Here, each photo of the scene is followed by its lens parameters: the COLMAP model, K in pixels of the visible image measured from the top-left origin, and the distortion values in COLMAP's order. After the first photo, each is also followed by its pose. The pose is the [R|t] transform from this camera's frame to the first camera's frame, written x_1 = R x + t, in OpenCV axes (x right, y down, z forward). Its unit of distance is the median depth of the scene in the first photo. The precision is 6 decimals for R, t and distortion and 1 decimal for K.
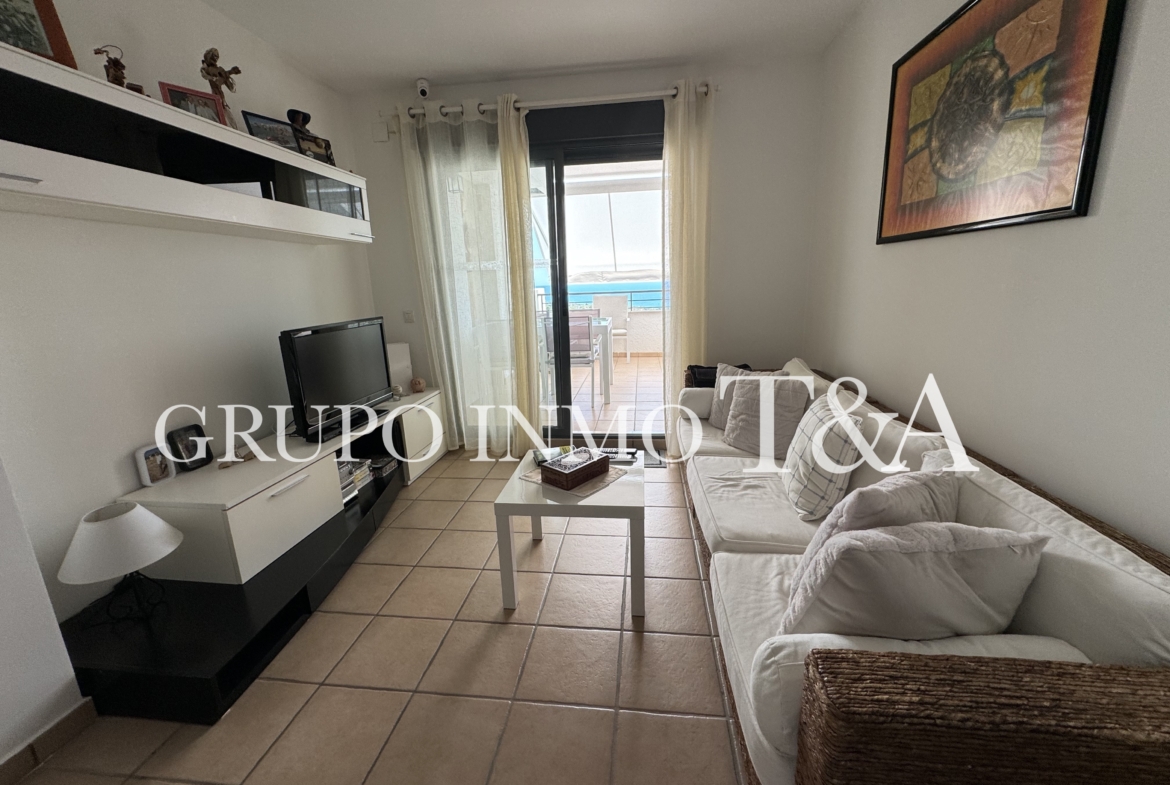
lens RADIAL K [[471.9, 0, 579.3], [0, 471.9, 388.4], [0, 0, 1]] dist [-0.002235, 0.000149]
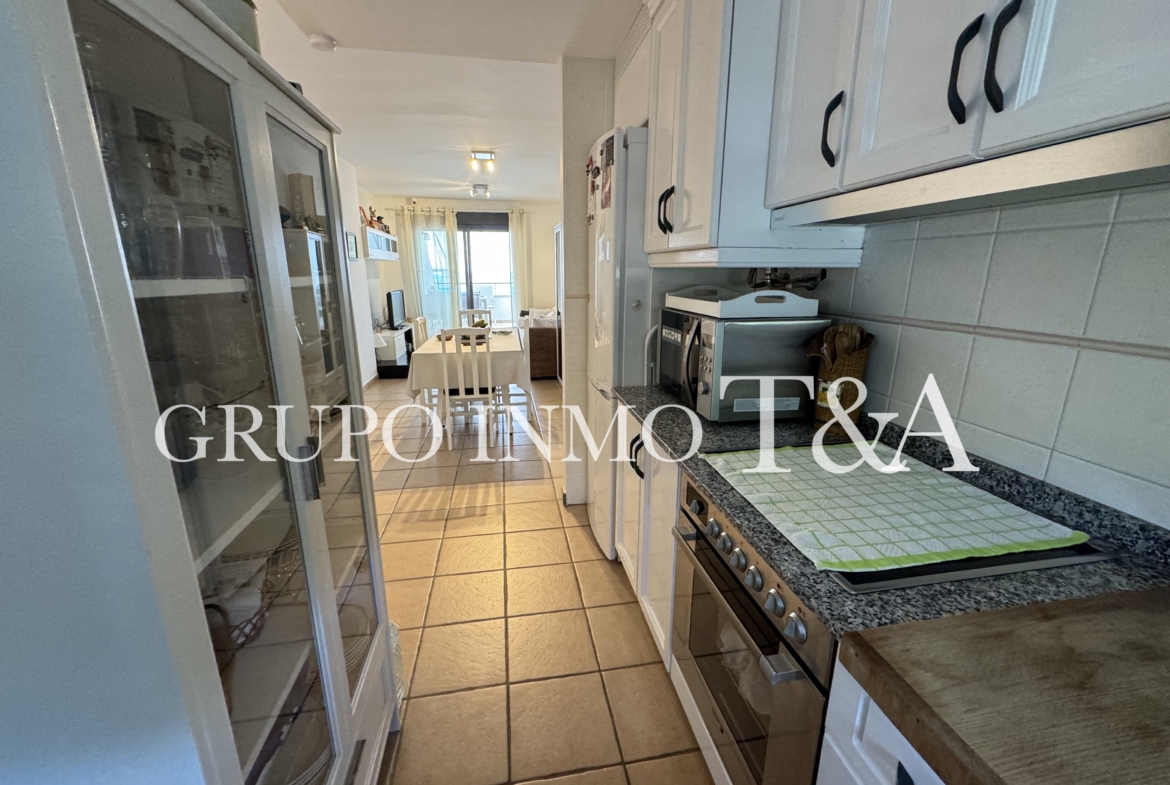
lens RADIAL K [[471.9, 0, 577.8], [0, 471.9, 391.2], [0, 0, 1]] dist [-0.002235, 0.000149]
pose [[0.956354, -0.041170, 0.289297, -0.265877], [0.034282, 0.998996, 0.028840, 0.356109], [-0.290194, -0.017663, 0.956805, -1.737723]]
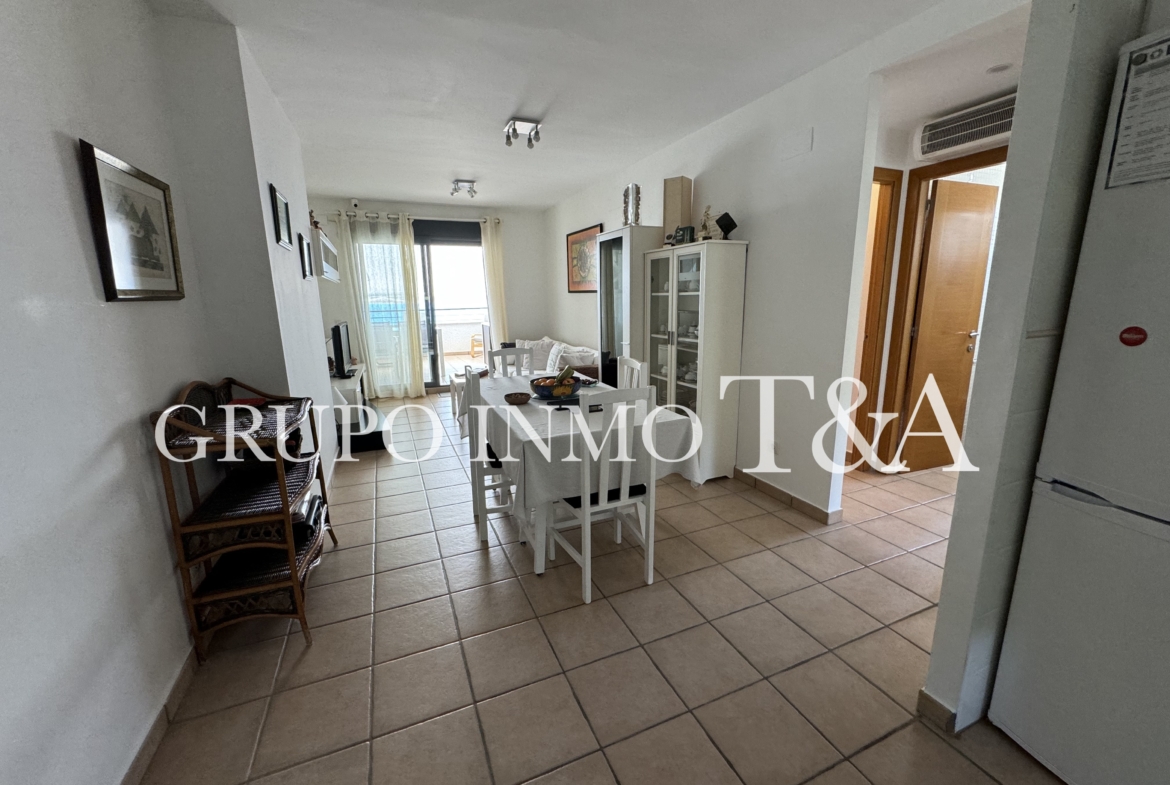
lens RADIAL K [[471.9, 0, 587.9], [0, 471.9, 388.6], [0, 0, 1]] dist [-0.002235, 0.000149]
pose [[0.856596, -0.082989, 0.509271, -0.563257], [0.101105, 0.994844, -0.007944, 0.224566], [-0.505986, 0.058295, 0.860570, -1.085616]]
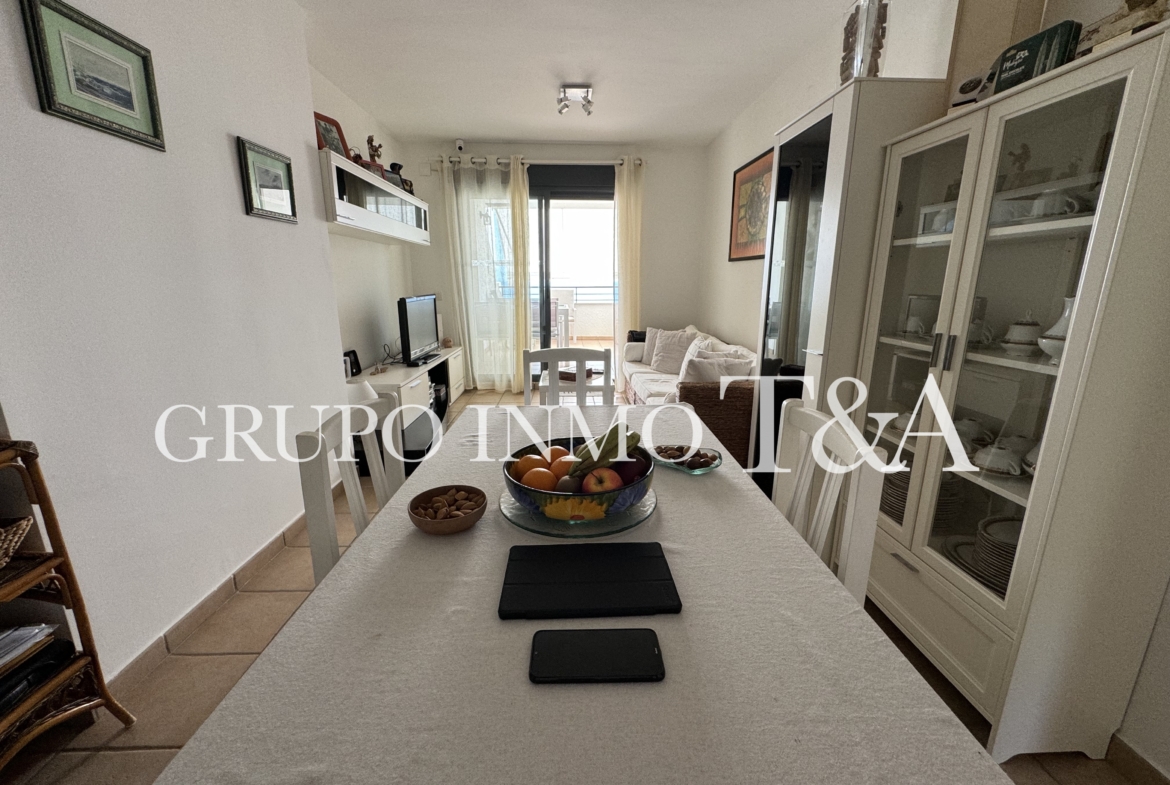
lens RADIAL K [[471.9, 0, 581.1], [0, 471.9, 388.8], [0, 0, 1]] dist [-0.002235, 0.000149]
pose [[0.987451, -0.001169, 0.157920, -0.188151], [0.000379, 0.999987, 0.005030, 0.143954], [-0.157924, -0.004907, 0.987439, -0.573408]]
